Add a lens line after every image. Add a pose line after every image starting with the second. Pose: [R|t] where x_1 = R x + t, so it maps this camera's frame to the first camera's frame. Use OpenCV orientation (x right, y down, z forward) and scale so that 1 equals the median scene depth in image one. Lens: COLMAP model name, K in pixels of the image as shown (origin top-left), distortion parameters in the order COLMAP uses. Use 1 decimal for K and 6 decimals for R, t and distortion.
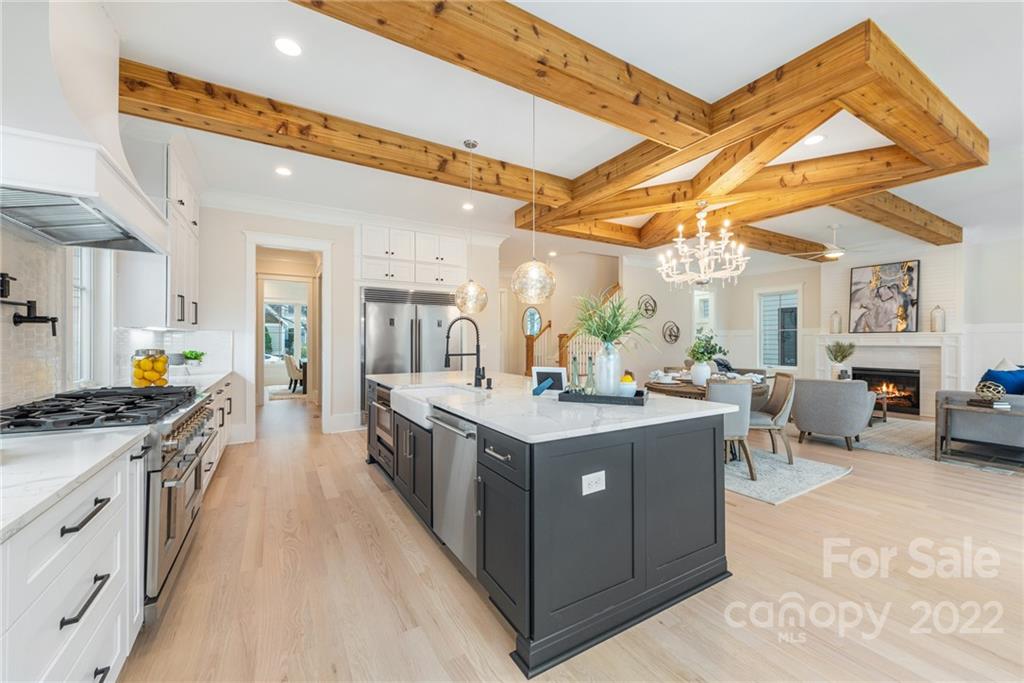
lens RADIAL K [[399.9, 0, 519.9], [0, 399.9, 340.5], [0, 0, 1]] dist [0.011990, -0.004384]
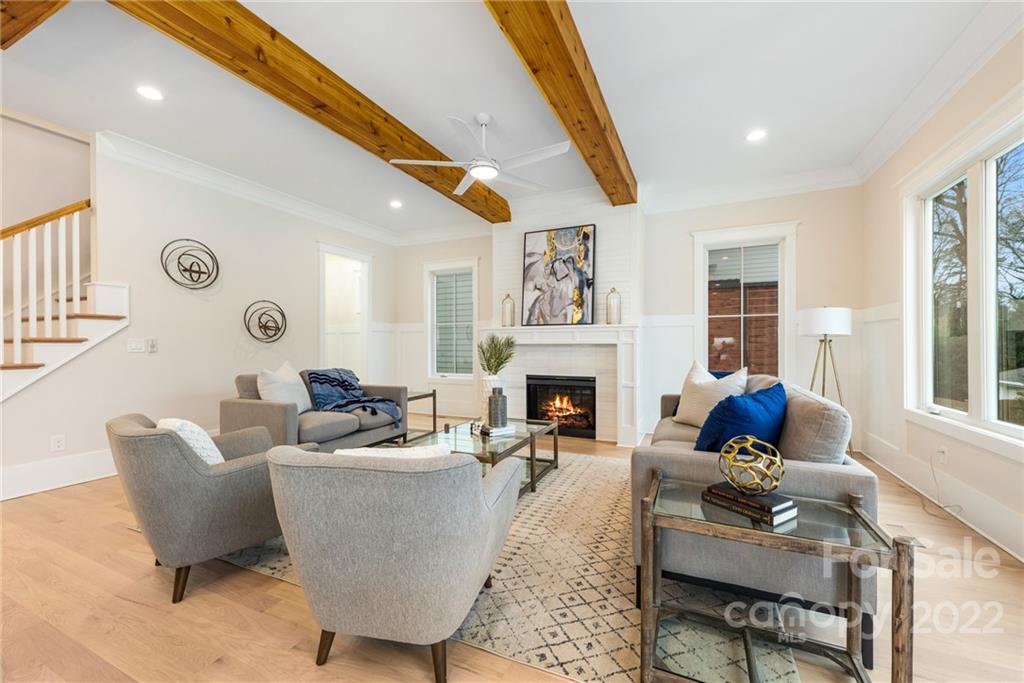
lens RADIAL K [[399.8, 0, 516.9], [0, 399.8, 344.5], [0, 0, 1]] dist [0.003829, -0.000003]
pose [[0.826261, -0.003859, 0.563274, 0.468834], [0.001388, 0.999987, 0.004814, 0.011344], [-0.563286, -0.003196, 0.826256, 0.483557]]
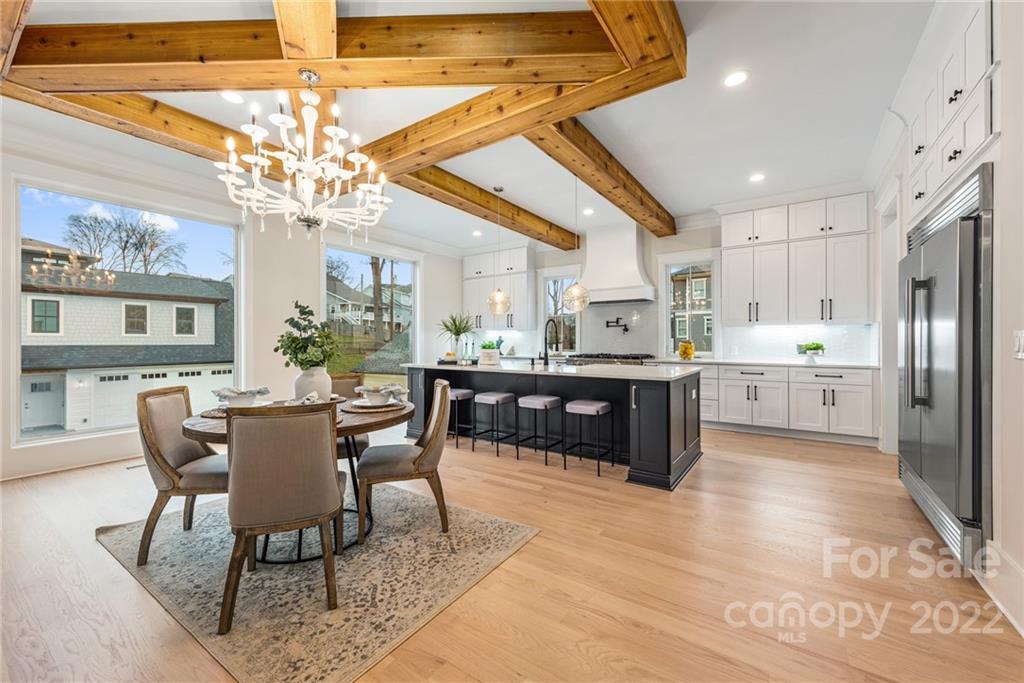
lens RADIAL K [[399.9, 0, 519.9], [0, 399.9, 340.5], [0, 0, 1]] dist [0.011990, -0.004384]
pose [[-0.909450, 0.002830, -0.415805, 0.271760], [0.005534, 0.999971, -0.005299, 0.012972], [0.415777, -0.007120, -0.909439, 1.055654]]
